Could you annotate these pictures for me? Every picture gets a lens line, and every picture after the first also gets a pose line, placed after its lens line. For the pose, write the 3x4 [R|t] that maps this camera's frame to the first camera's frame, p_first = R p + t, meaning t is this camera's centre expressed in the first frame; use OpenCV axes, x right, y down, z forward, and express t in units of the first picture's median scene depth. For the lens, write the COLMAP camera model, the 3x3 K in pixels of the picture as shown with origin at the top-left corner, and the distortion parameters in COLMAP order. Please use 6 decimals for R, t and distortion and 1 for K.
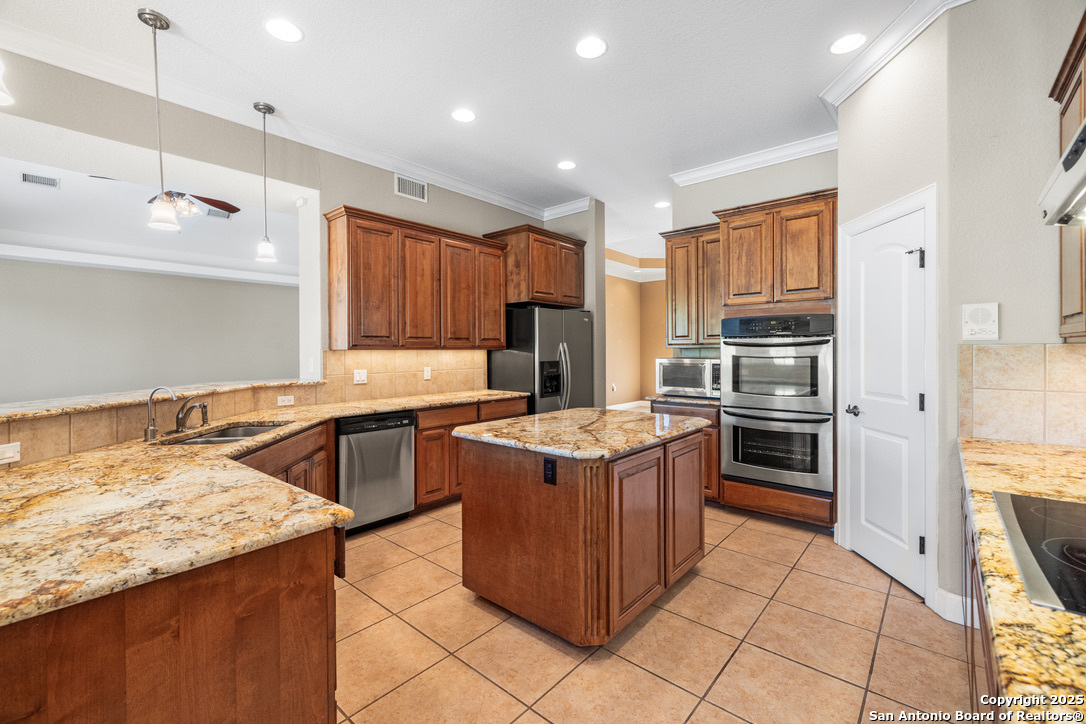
lens RADIAL K [[466.9, 0, 542.3], [0, 466.9, 353.6], [0, 0, 1]] dist [-0.001020, -0.000083]
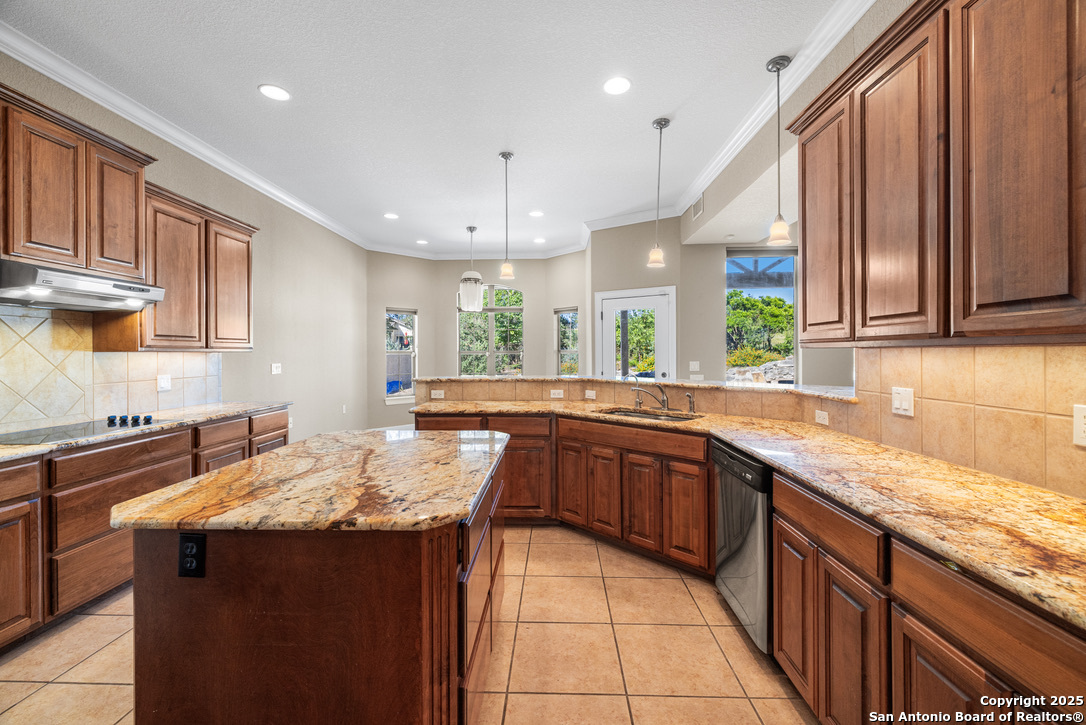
lens RADIAL K [[466.9, 0, 541.0], [0, 466.9, 354.9], [0, 0, 1]] dist [-0.001020, -0.000083]
pose [[-0.778845, 0.008668, -0.627156, 0.229557], [-0.001581, 0.999874, 0.015783, -0.007467], [0.627214, 0.013284, -0.778733, 1.170307]]
